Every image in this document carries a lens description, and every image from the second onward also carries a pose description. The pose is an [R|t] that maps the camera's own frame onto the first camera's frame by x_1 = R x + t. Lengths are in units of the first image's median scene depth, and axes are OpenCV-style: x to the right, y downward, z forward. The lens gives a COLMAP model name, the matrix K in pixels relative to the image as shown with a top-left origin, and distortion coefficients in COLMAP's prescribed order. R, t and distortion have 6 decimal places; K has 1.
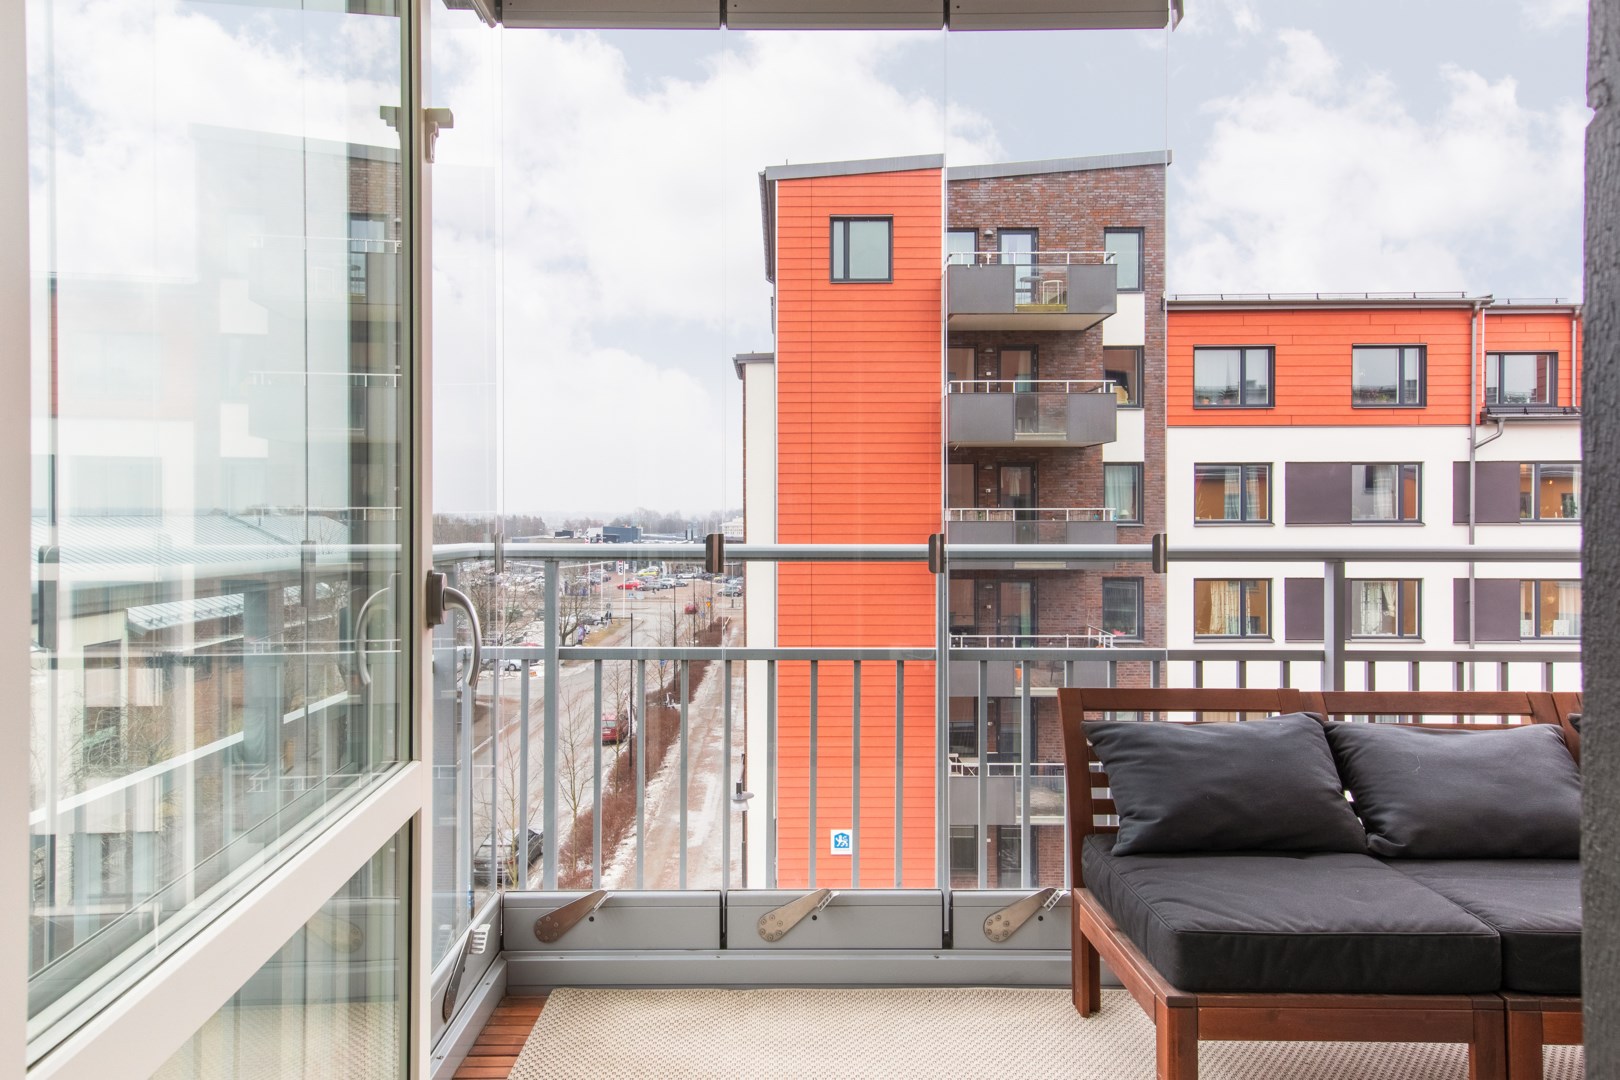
lens RADIAL K [[1079.6, 0, 811.7], [0, 1079.6, 517.2], [0, 0, 1]] dist [0.031175, 0.005242]
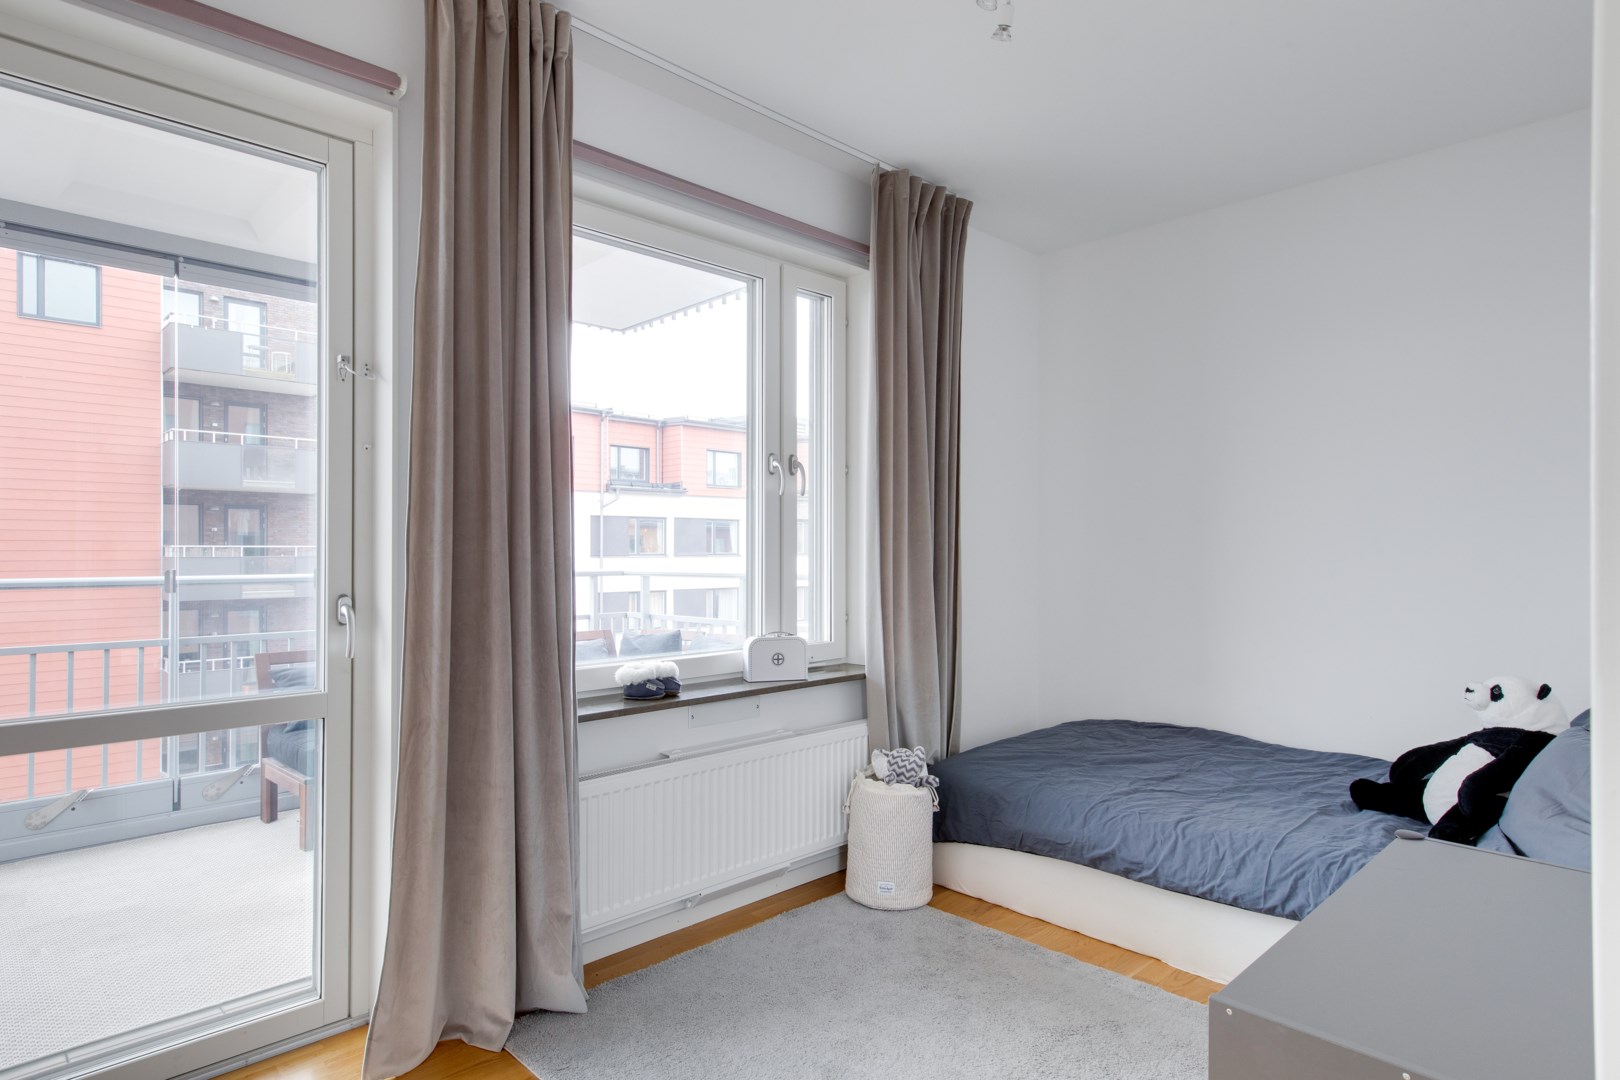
lens RADIAL K [[858.9, 0, 823.1], [0, 858.9, 546.7], [0, 0, 1]] dist [0.016096, -0.001127]
pose [[0.715317, 0.002685, 0.698795, -0.011628], [0.001433, 0.999985, -0.005309, -0.001453], [-0.698799, 0.004799, 0.715302, -0.078790]]
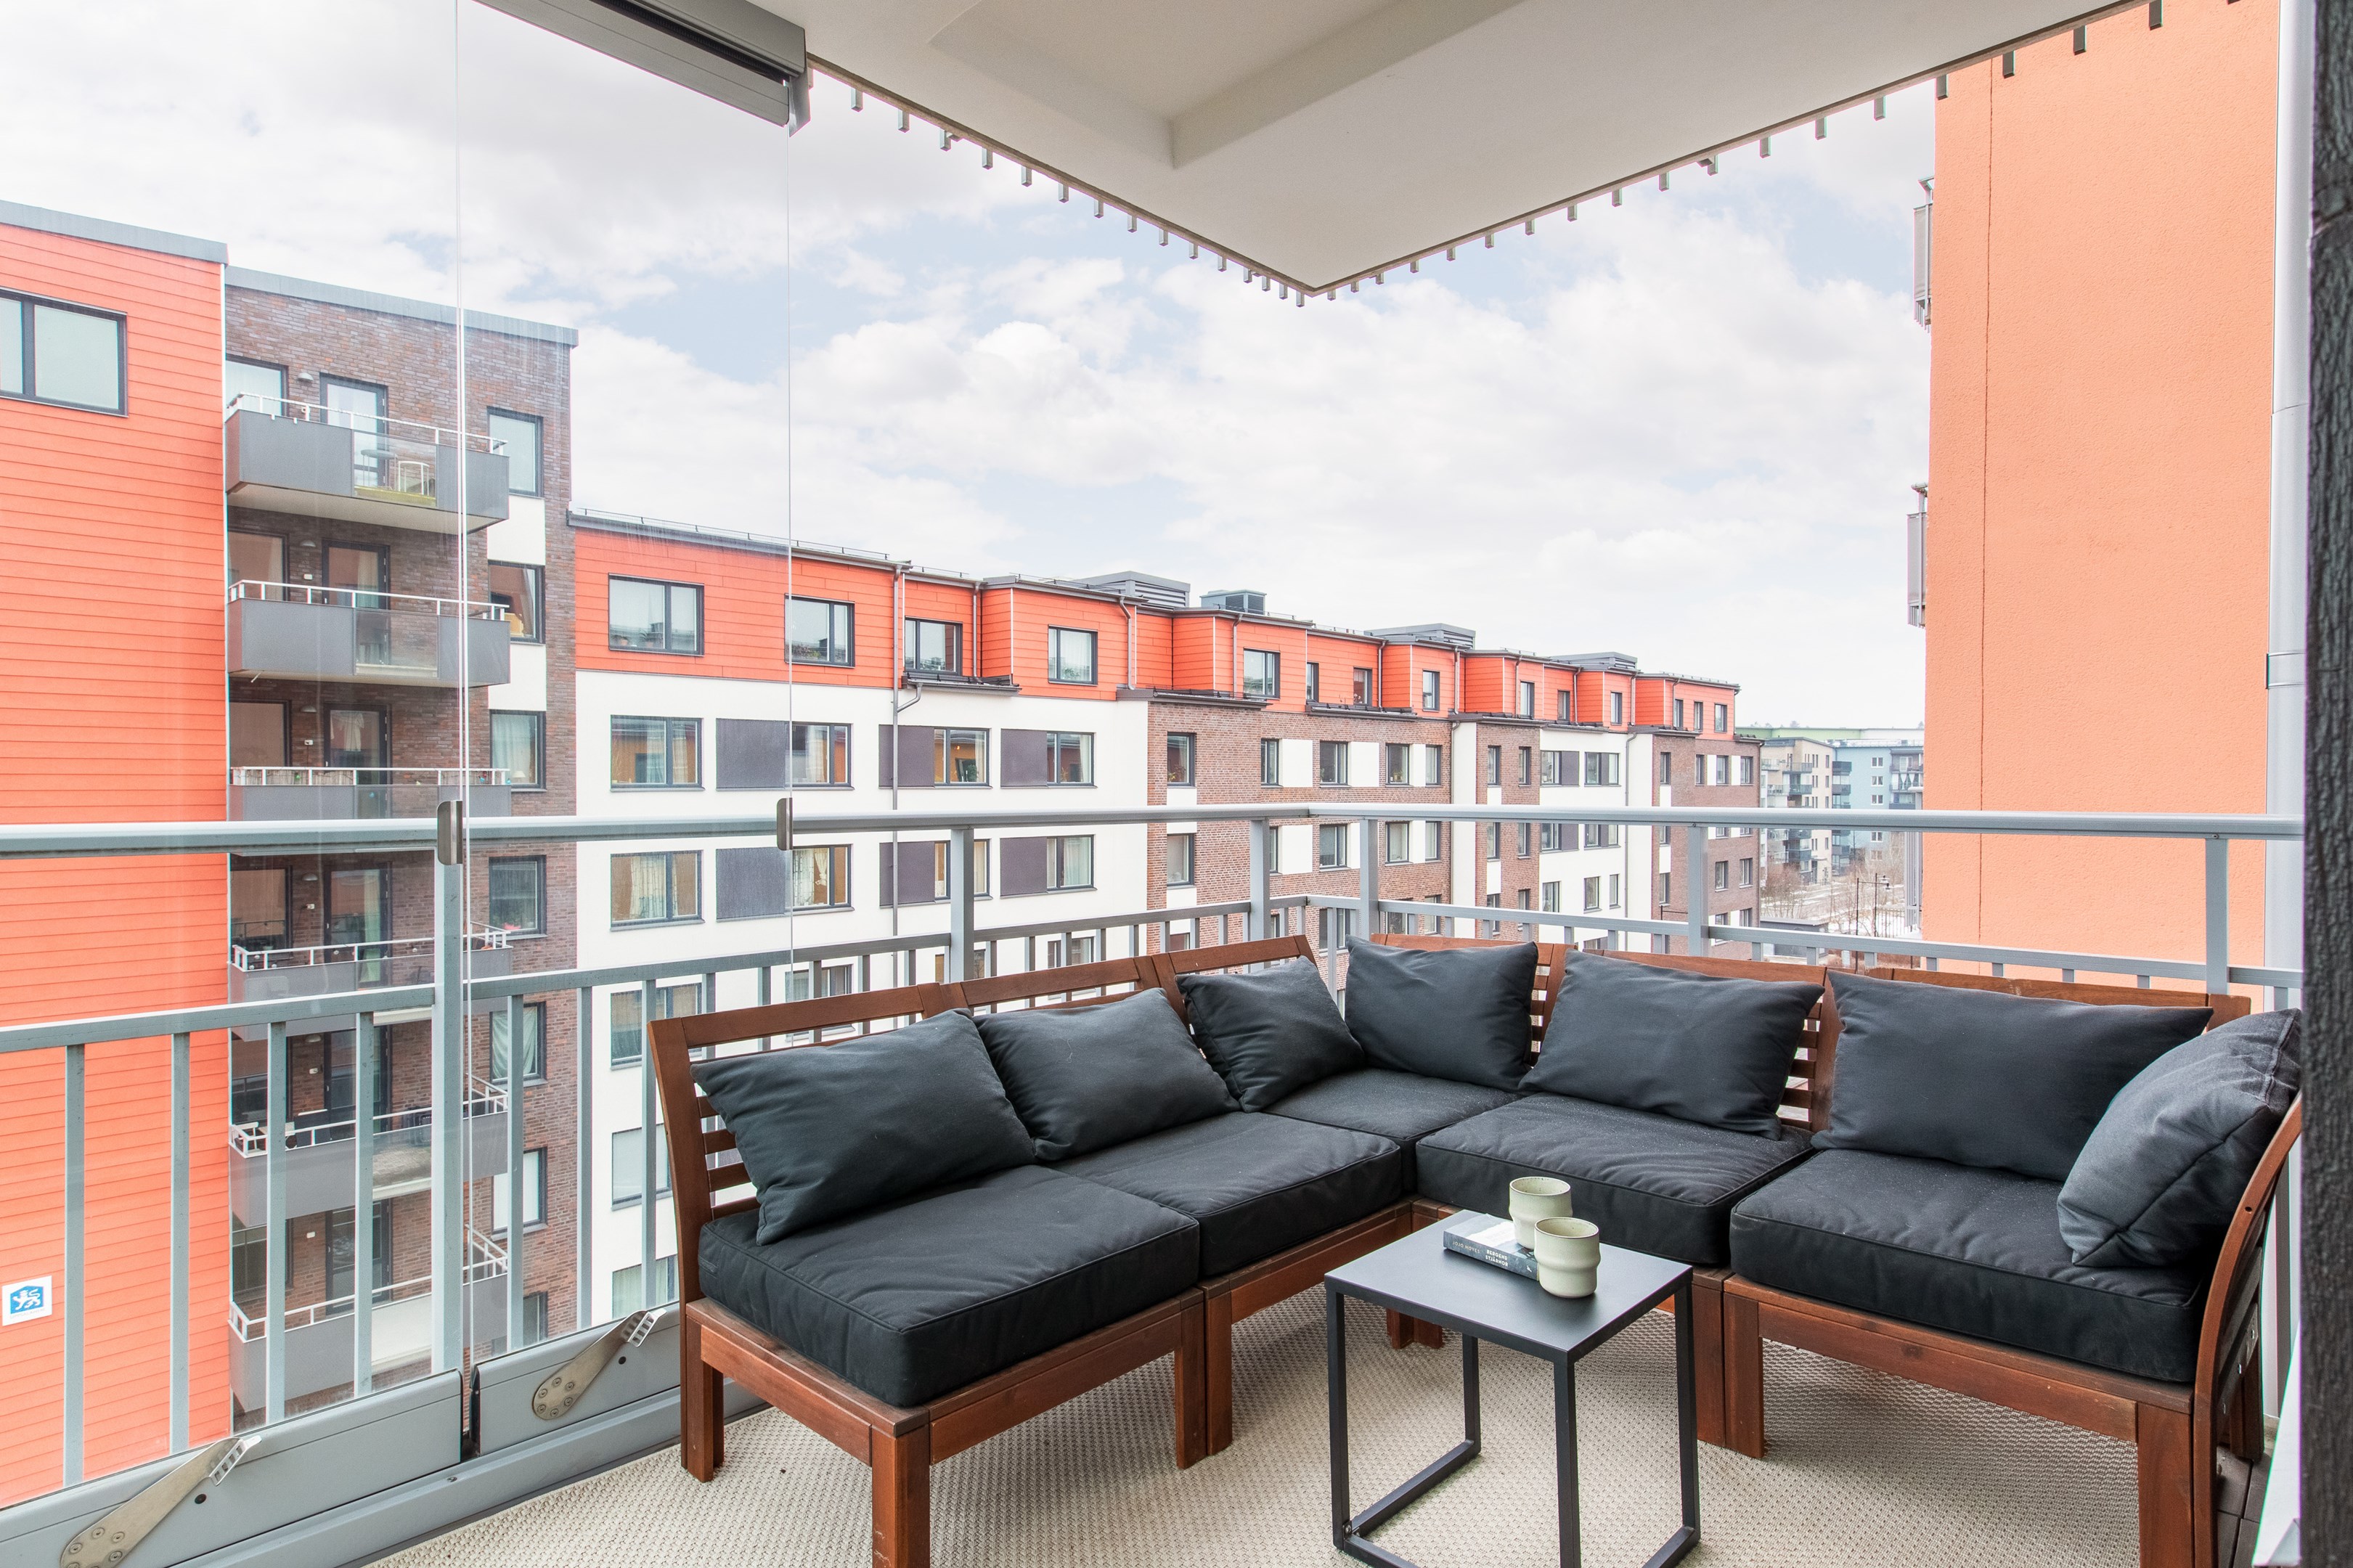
lens RADIAL K [[1232.4, 0, 1182.6], [0, 1232.4, 795.0], [0, 0, 1]] dist [0.016181, -0.002246]
pose [[0.705064, -0.006665, 0.709112, -0.010358], [-0.001271, 0.999942, 0.010662, 0.000411], [-0.709143, -0.008418, 0.705015, 0.022342]]
